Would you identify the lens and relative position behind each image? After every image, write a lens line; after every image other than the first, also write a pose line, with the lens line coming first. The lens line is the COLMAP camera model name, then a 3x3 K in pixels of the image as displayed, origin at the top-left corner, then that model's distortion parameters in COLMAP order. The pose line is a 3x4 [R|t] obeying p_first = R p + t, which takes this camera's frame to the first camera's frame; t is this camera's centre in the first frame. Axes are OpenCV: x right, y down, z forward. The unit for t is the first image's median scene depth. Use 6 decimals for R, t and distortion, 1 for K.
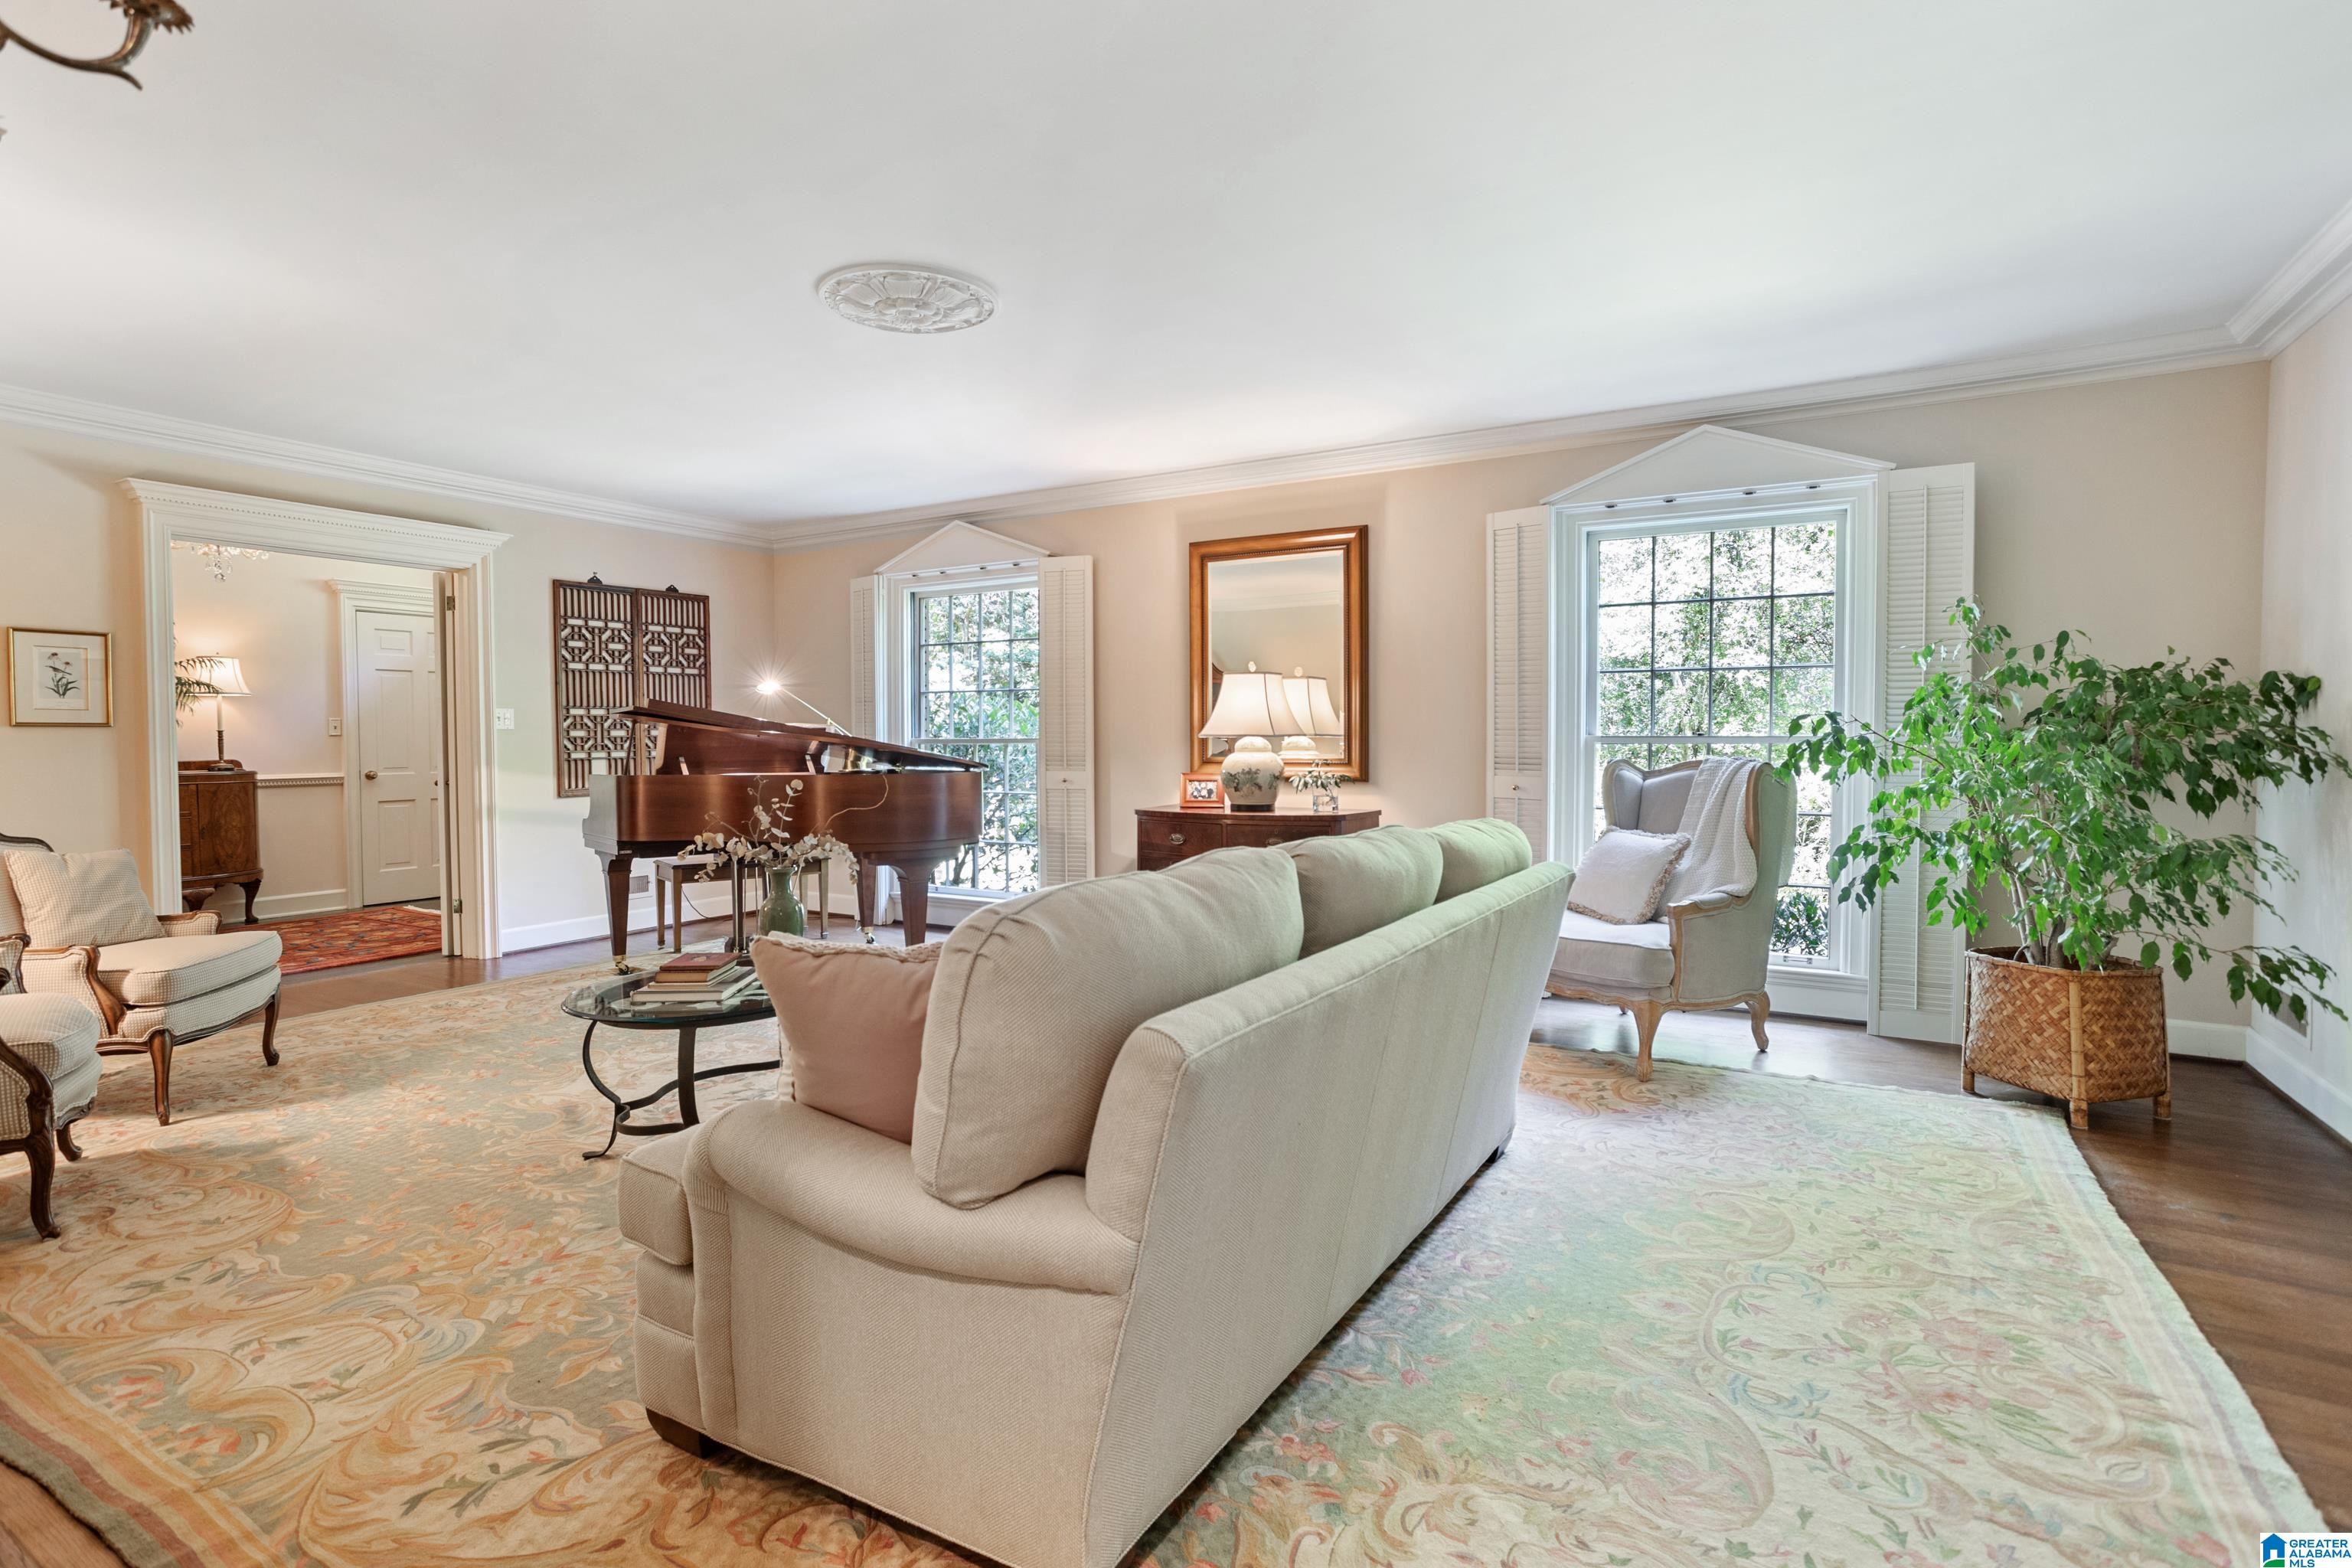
lens RADIAL K [[1158.4, 0, 1181.2], [0, 1158.4, 776.8], [0, 0, 1]] dist [-0.021675, 0.010013]
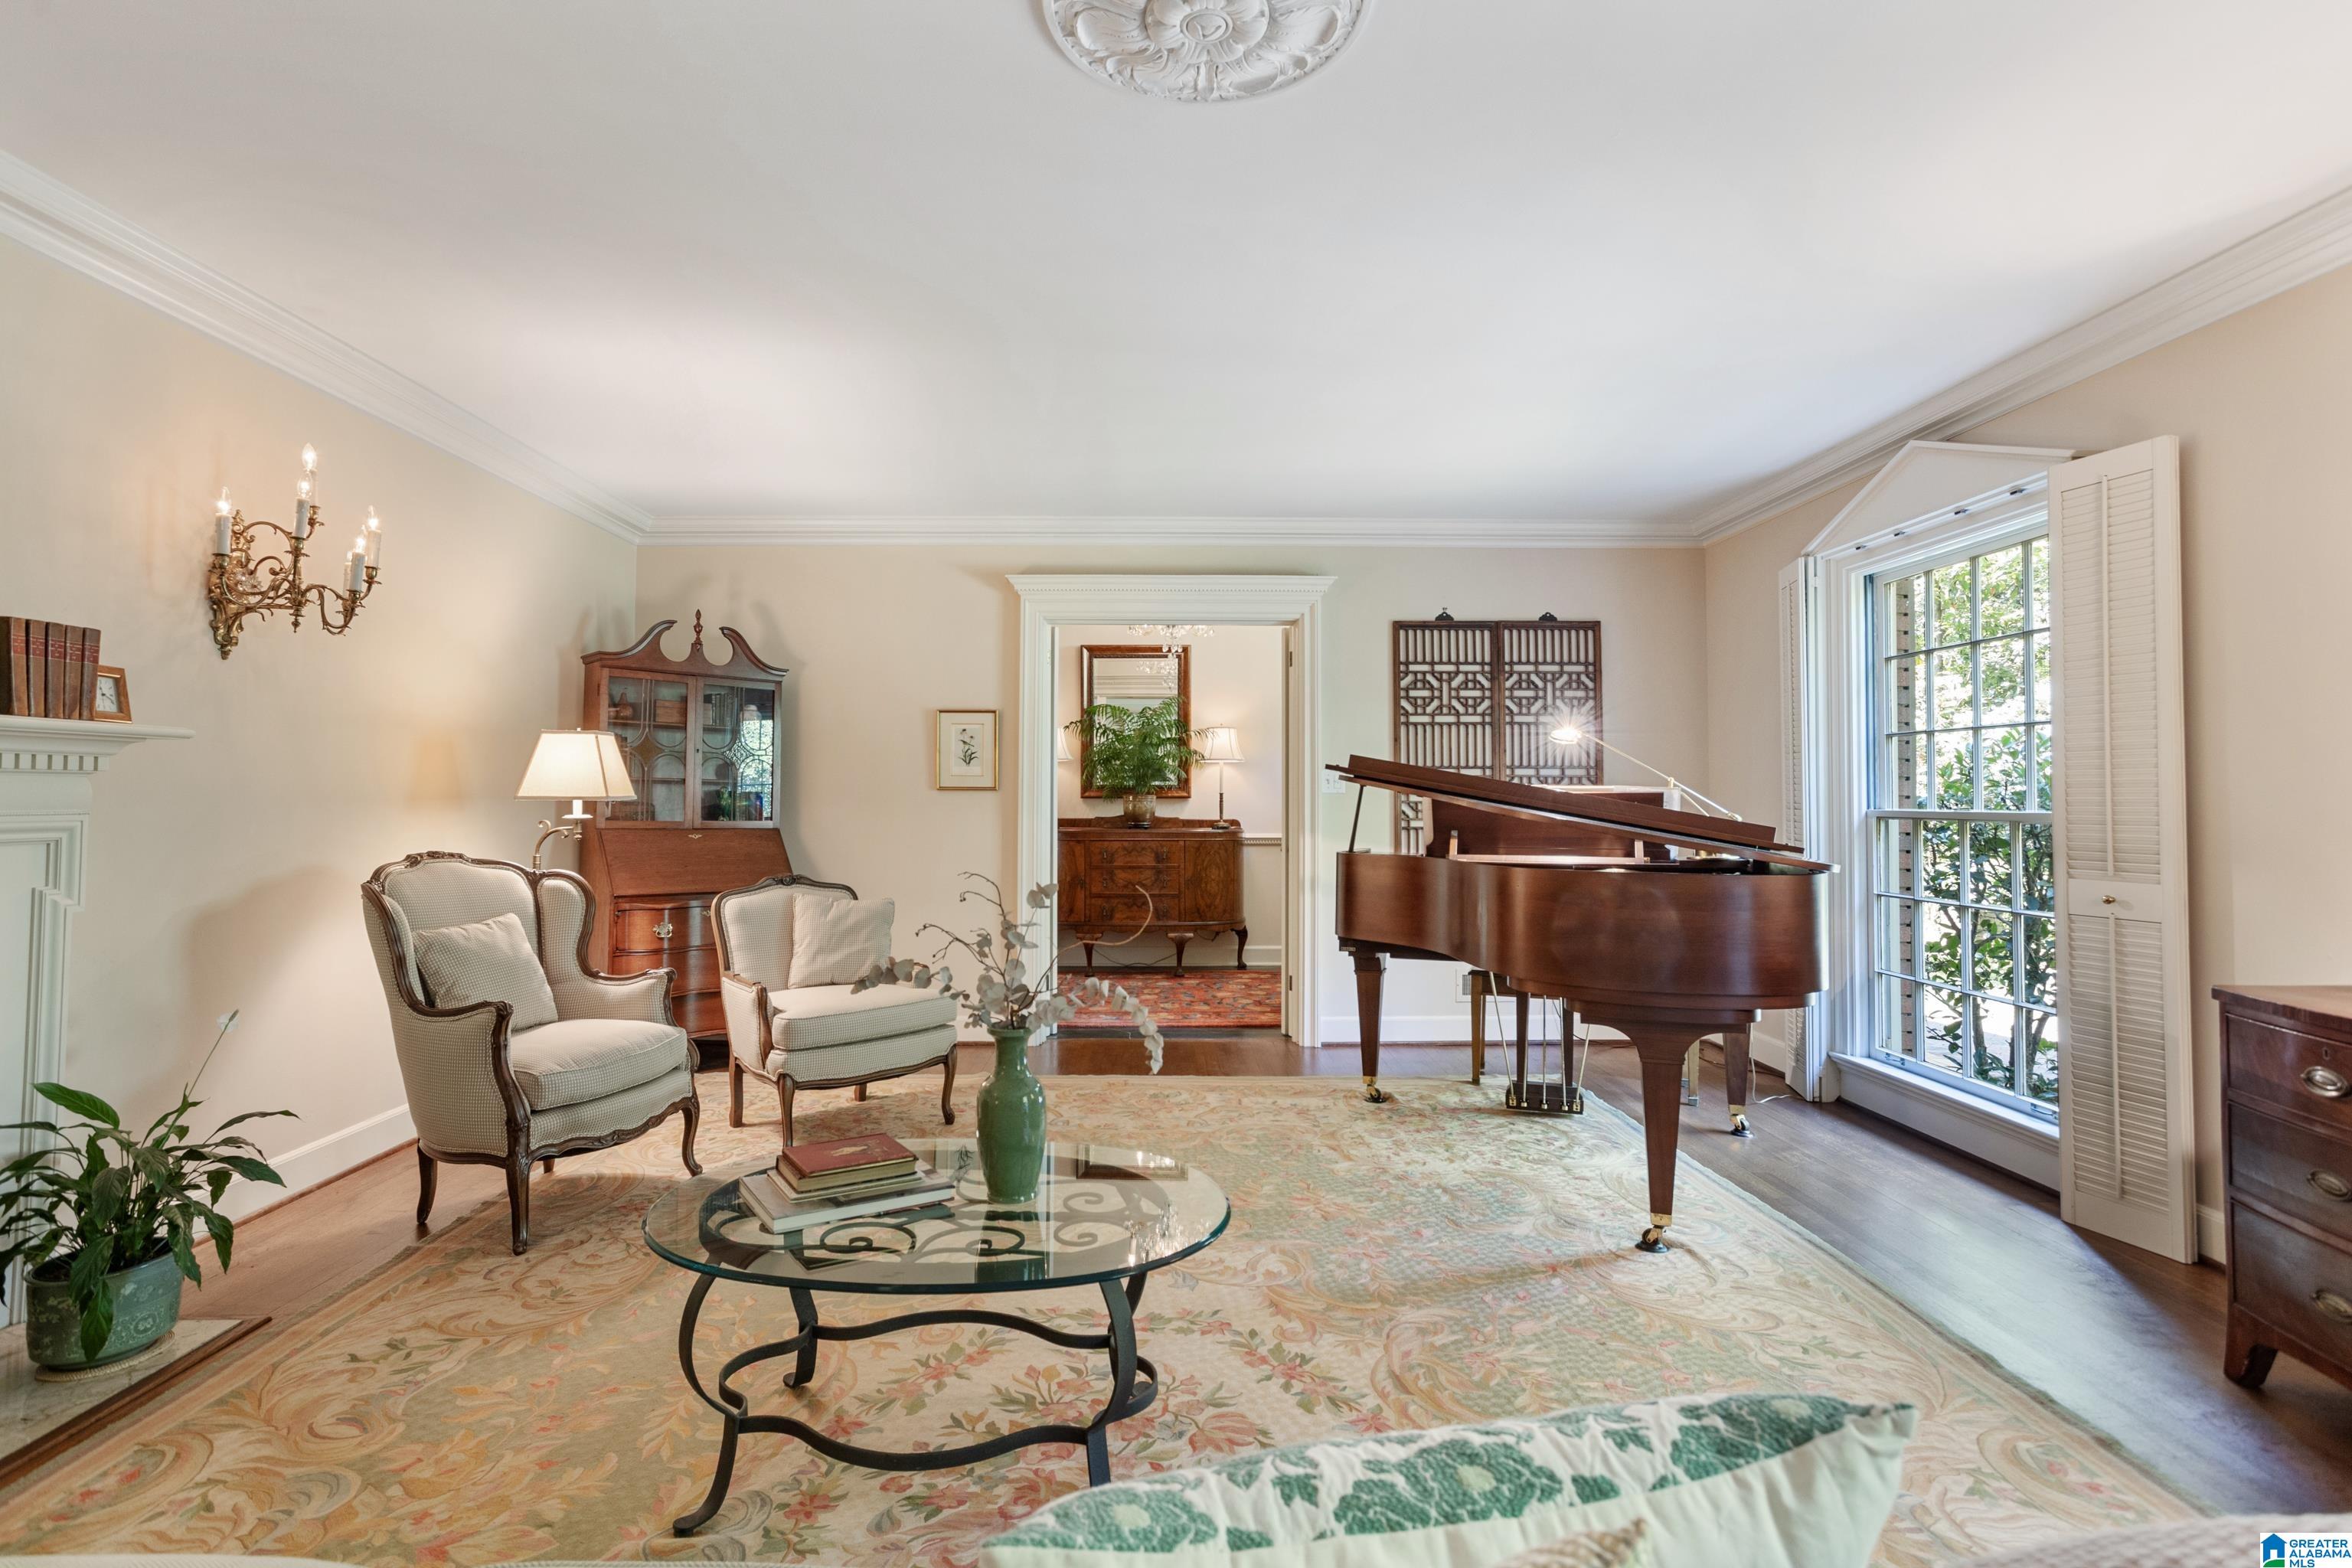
lens RADIAL K [[1158.4, 0, 1166.2], [0, 1158.4, 774.8], [0, 0, 1]] dist [-0.021675, 0.010013]
pose [[0.505650, -0.009684, -0.862684, 0.121673], [-0.037463, 0.998747, -0.033170, -0.019533], [0.861925, 0.049091, 0.504654, 0.410703]]
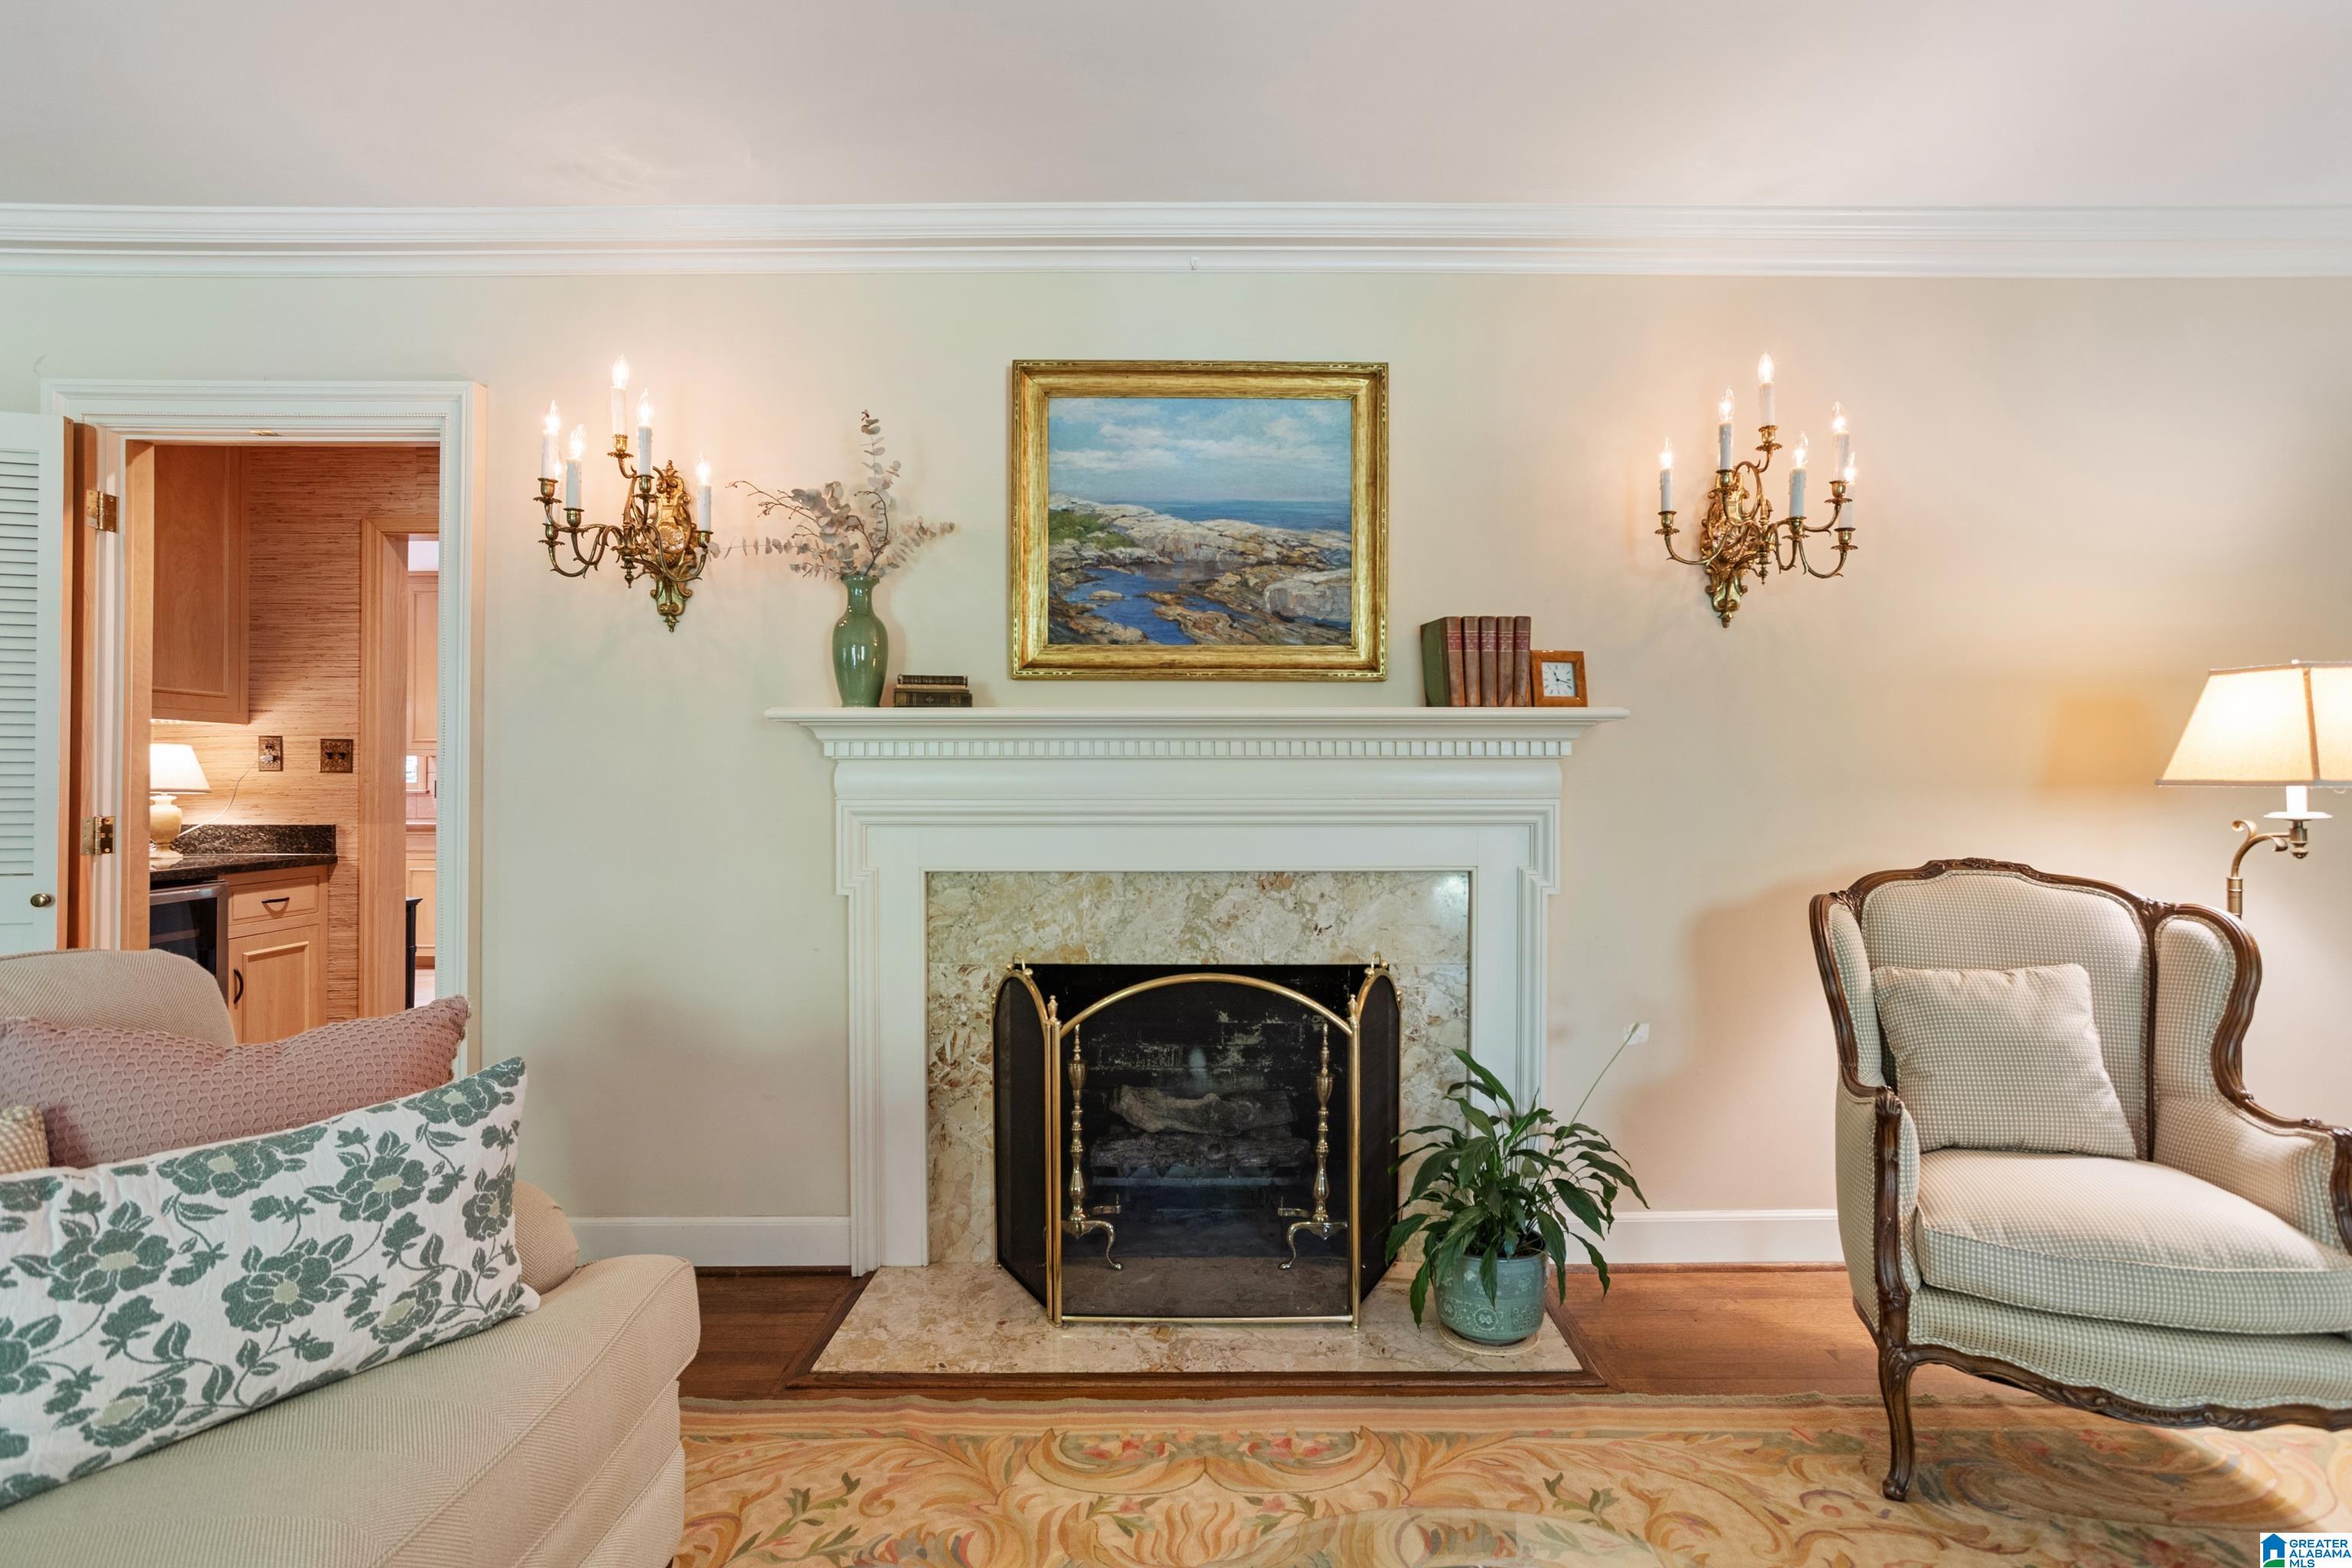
lens RADIAL K [[1158.4, 0, 1189.2], [0, 1158.4, 770.9], [0, 0, 1]] dist [-0.021675, 0.010013]
pose [[-0.864359, 0.001974, -0.502872, -0.111153], [-0.013793, 0.999523, 0.027632, -0.024744], [0.502687, 0.030820, -0.863919, 0.591104]]
